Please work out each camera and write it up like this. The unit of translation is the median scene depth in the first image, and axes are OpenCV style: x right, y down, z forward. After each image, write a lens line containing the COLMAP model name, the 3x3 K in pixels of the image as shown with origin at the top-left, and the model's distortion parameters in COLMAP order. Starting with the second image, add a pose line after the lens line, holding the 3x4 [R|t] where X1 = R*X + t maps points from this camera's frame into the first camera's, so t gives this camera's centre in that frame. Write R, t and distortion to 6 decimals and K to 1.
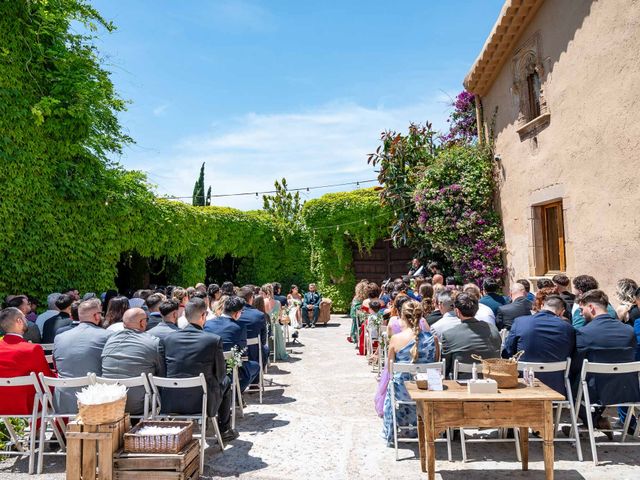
lens RADIAL K [[503.6, 0, 320.0], [0, 503.6, 240.0], [0, 0, 1]] dist [0.002594, -0.000199]
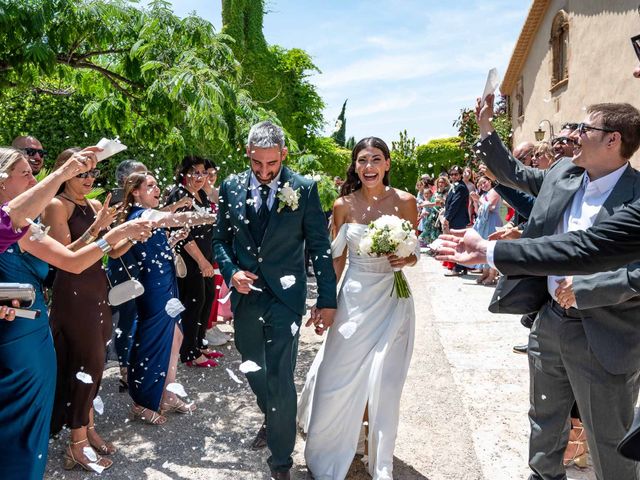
lens RADIAL K [[503.6, 0, 320.0], [0, 503.6, 240.0], [0, 0, 1]] dist [0.002594, -0.000199]
pose [[0.966955, 0.037014, -0.252245, 0.097087], [0.003340, 0.987481, 0.157704, -0.037072], [0.254924, -0.153335, 0.954726, -0.761158]]
